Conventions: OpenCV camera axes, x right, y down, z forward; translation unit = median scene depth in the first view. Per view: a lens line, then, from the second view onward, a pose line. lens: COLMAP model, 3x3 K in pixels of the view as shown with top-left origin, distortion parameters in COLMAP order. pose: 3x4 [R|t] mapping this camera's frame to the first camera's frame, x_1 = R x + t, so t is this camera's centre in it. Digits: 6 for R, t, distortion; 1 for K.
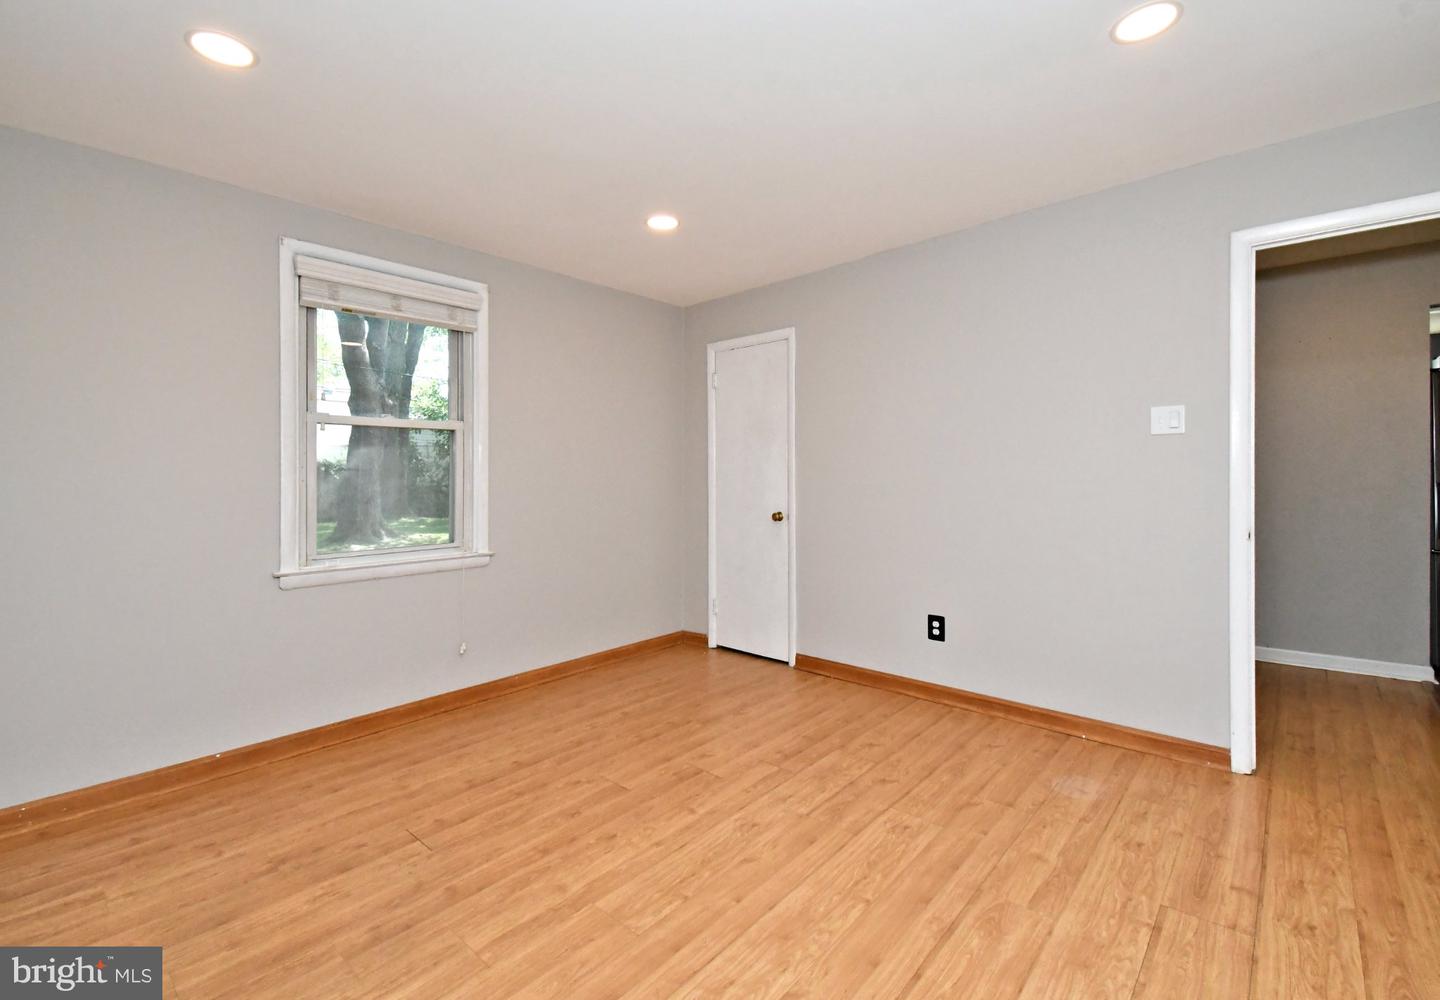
lens RADIAL K [[632.4, 0, 712.9], [0, 632.4, 473.6], [0, 0, 1]] dist [0.011543, -0.001204]
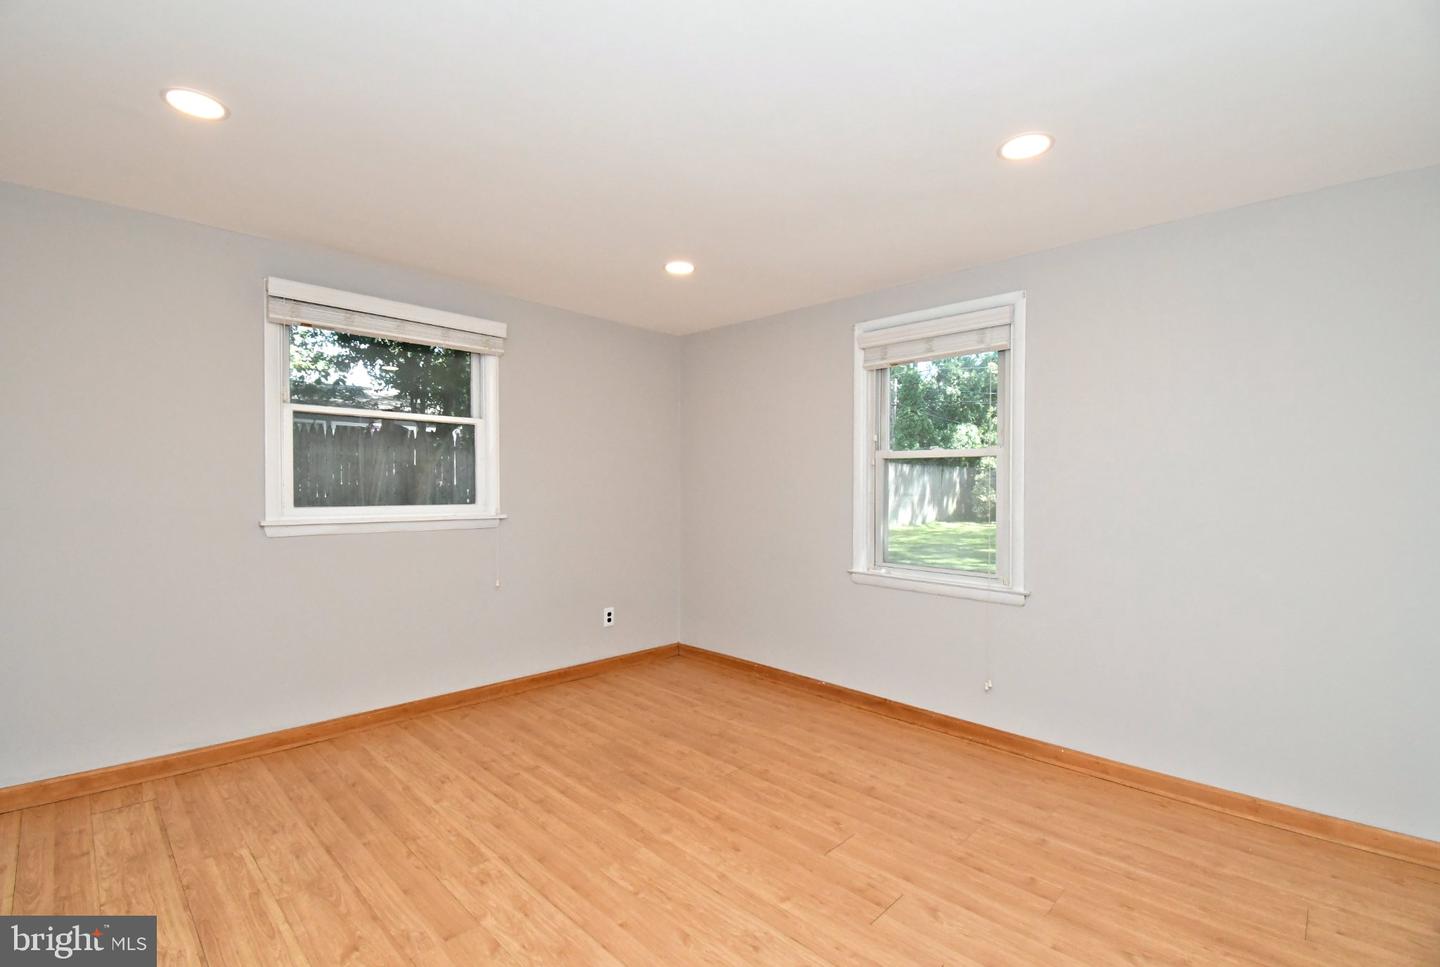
lens RADIAL K [[611.7, 0, 714.9], [0, 611.7, 495.4], [0, 0, 1]] dist [-0.000443, -0.000364]
pose [[-0.024051, 0.026280, -0.999365, 0.719662], [-0.004103, 0.999643, 0.026386, -0.044795], [0.999702, 0.004735, -0.023934, 0.824486]]
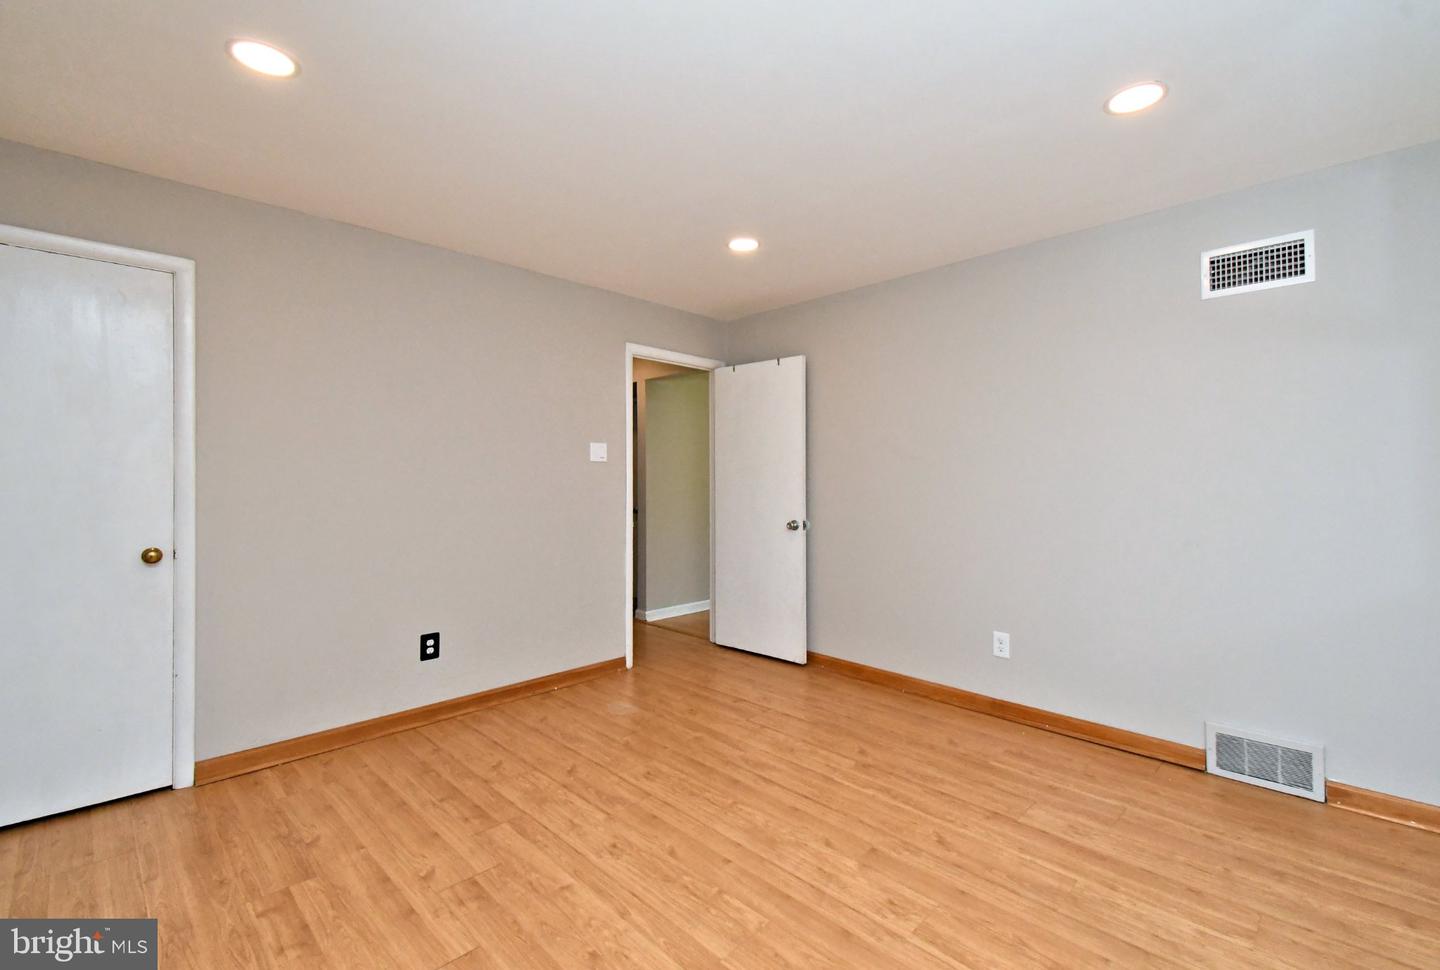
lens RADIAL K [[629.7, 0, 714.5], [0, 629.7, 483.4], [0, 0, 1]] dist [0.058910, -0.029047]
pose [[0.052356, 0.003777, 0.998621, -0.793132], [-0.007876, 0.999963, -0.003369, -0.008195], [-0.998597, -0.007689, 0.052384, 0.680894]]
